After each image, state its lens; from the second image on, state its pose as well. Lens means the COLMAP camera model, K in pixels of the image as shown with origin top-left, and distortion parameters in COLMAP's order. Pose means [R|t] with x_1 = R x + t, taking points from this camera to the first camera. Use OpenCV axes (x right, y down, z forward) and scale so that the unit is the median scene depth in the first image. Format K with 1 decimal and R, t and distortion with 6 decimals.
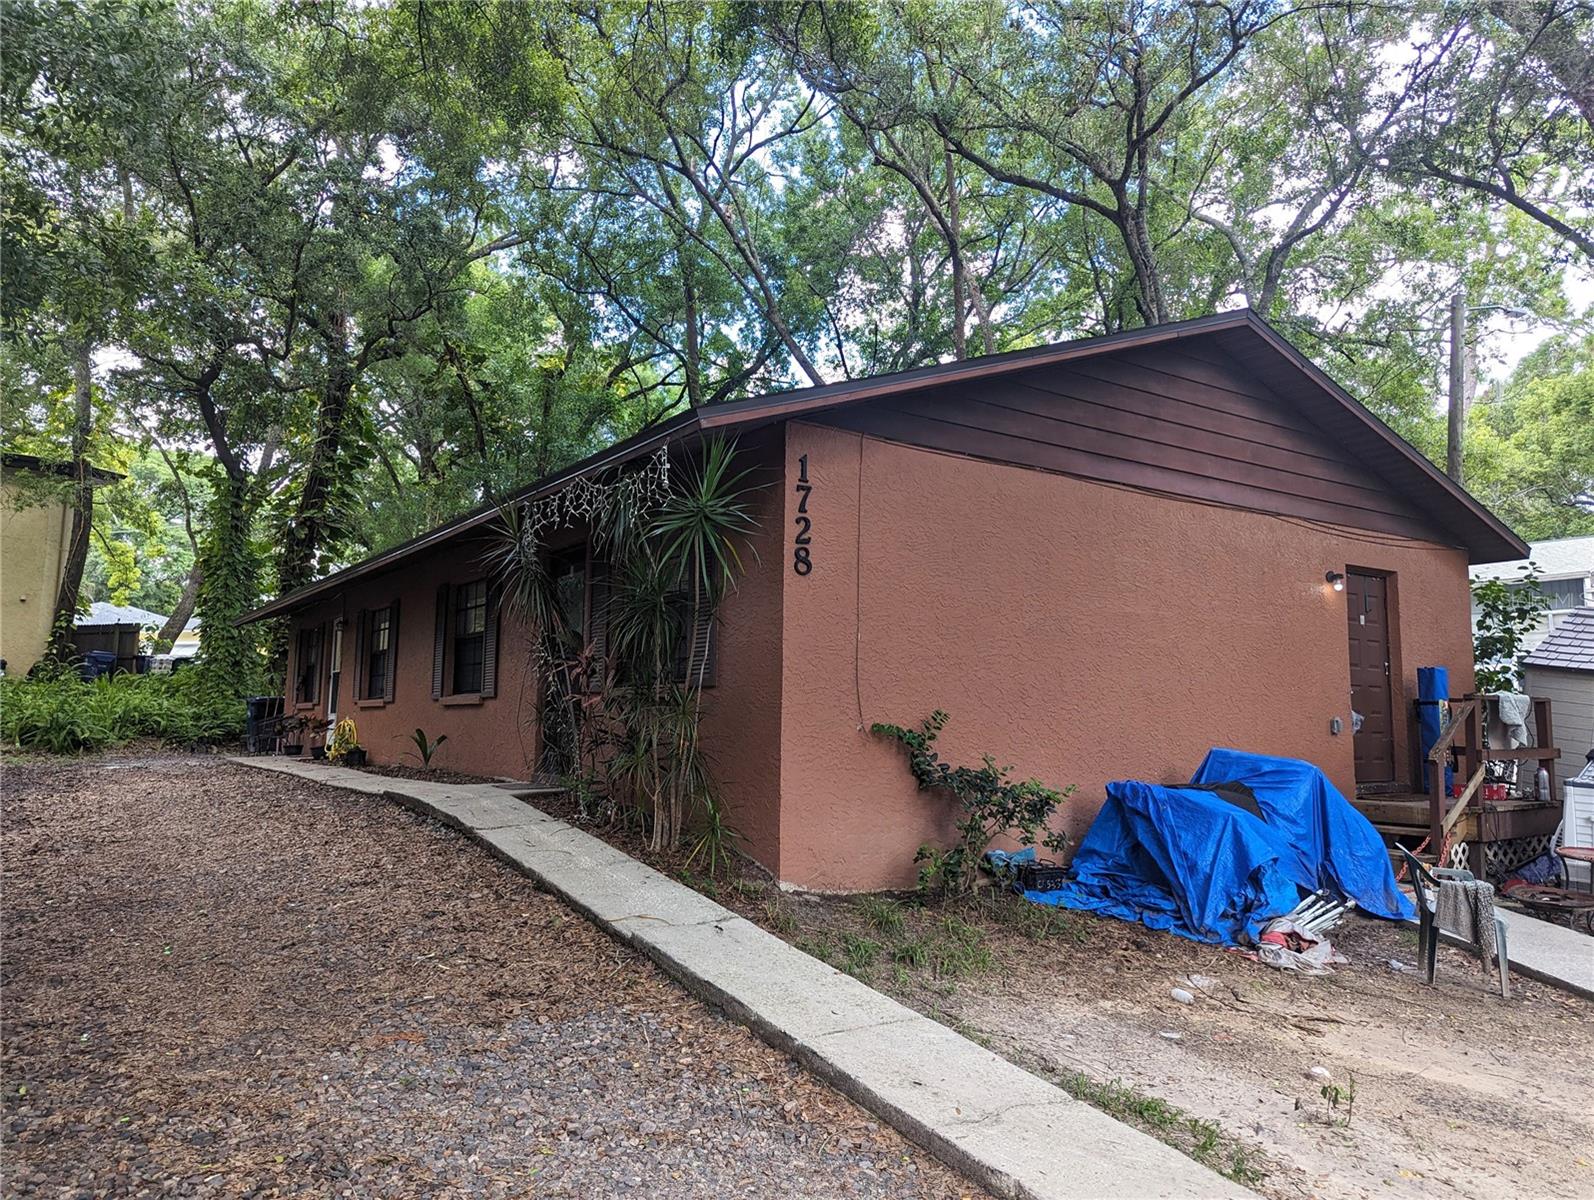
lens RADIAL K [[1122.2, 0, 806.1], [0, 1122.2, 601.3], [0, 0, 1]] dist [0.072534, -0.073447]
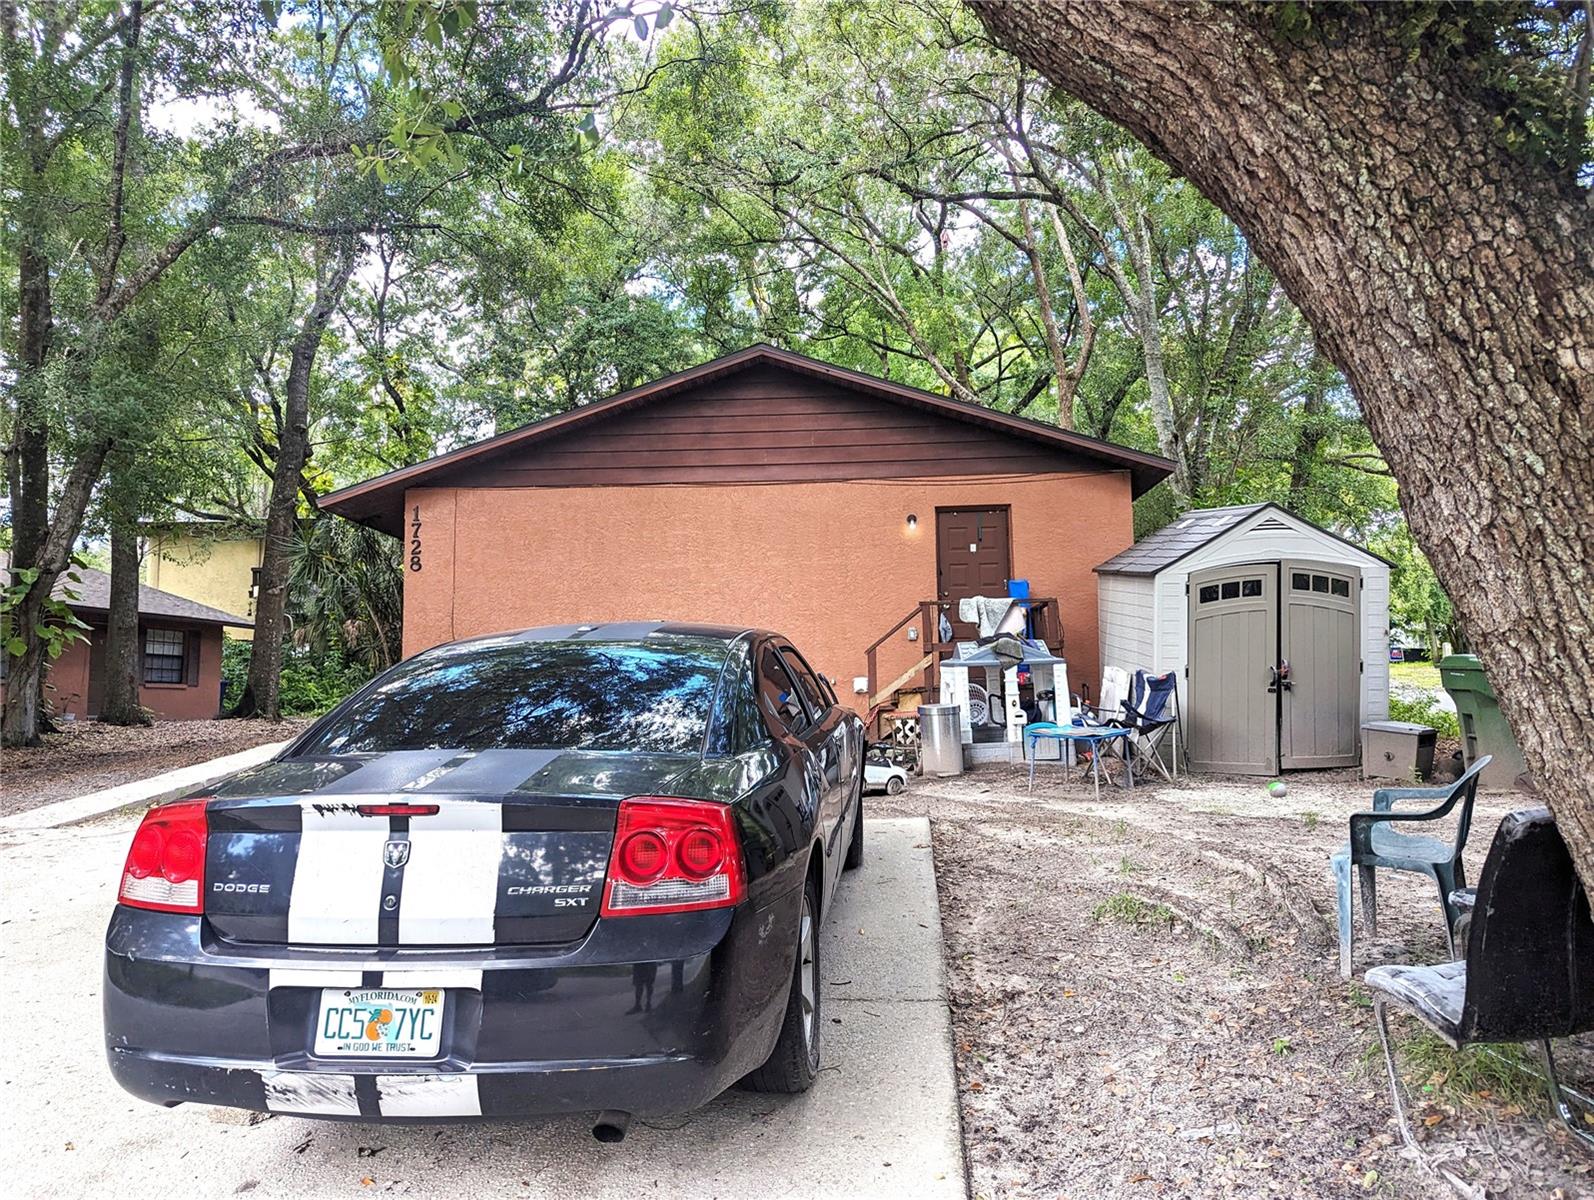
lens RADIAL K [[1118.9, 0, 803.2], [0, 1118.9, 583.8], [0, 0, 1]] dist [0.070275, -0.070105]
pose [[0.807296, -0.094039, -0.582606, 1.404247], [0.094080, 0.995105, -0.030258, 0.100347], [0.582600, -0.030385, 0.812191, -0.130675]]
